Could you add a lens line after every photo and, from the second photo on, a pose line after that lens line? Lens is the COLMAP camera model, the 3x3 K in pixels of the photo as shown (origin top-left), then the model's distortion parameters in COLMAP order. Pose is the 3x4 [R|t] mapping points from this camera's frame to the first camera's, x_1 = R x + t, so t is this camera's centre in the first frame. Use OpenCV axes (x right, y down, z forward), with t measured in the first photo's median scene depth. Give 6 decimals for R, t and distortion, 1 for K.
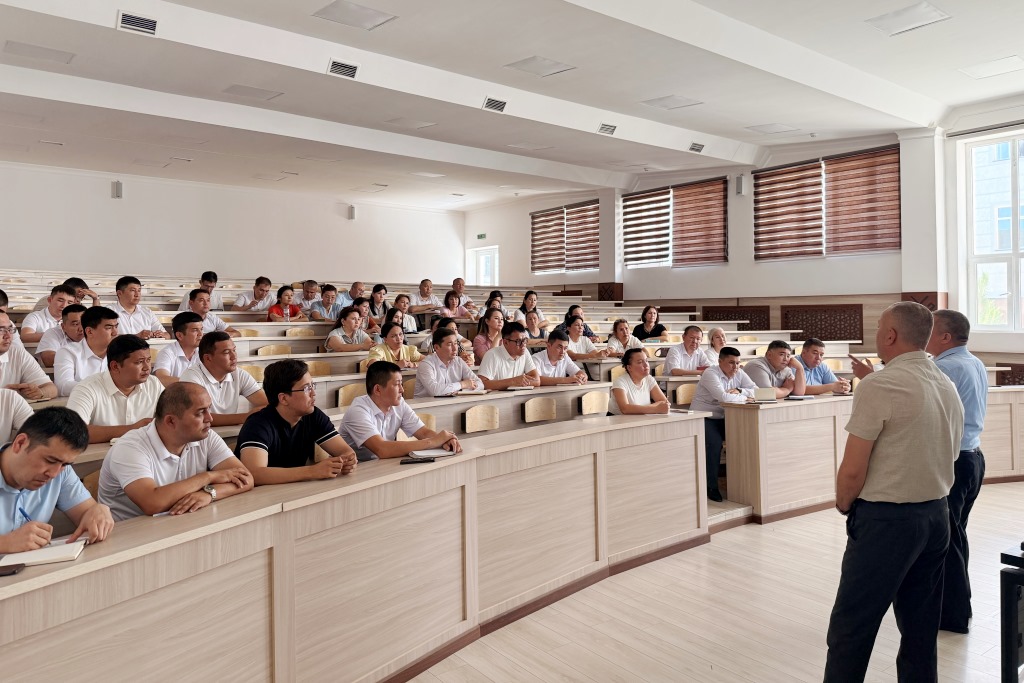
lens RADIAL K [[699.6, 0, 512.5], [0, 699.6, 296.5], [0, 0, 1]] dist [0.166036, -0.311460]
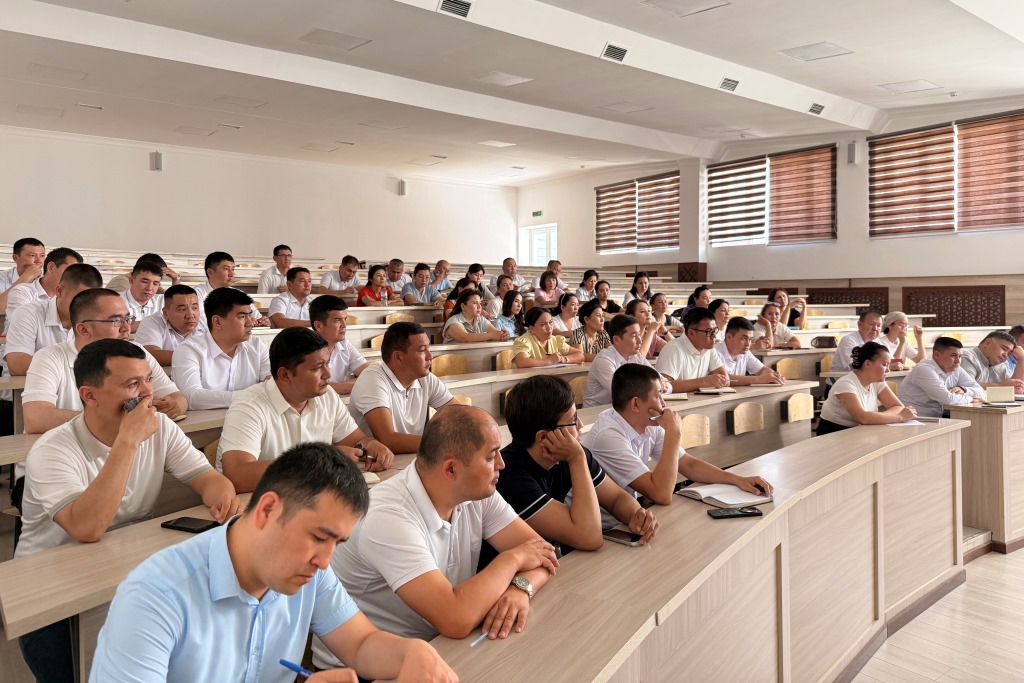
lens RADIAL K [[698.9, 0, 512.5], [0, 698.9, 301.3], [0, 0, 1]] dist [0.078357, -0.114487]
pose [[0.999997, -0.000687, -0.002517, -0.116106], [0.000766, 0.999503, 0.031514, 0.002068], [0.002494, -0.031516, 0.999500, 0.107955]]
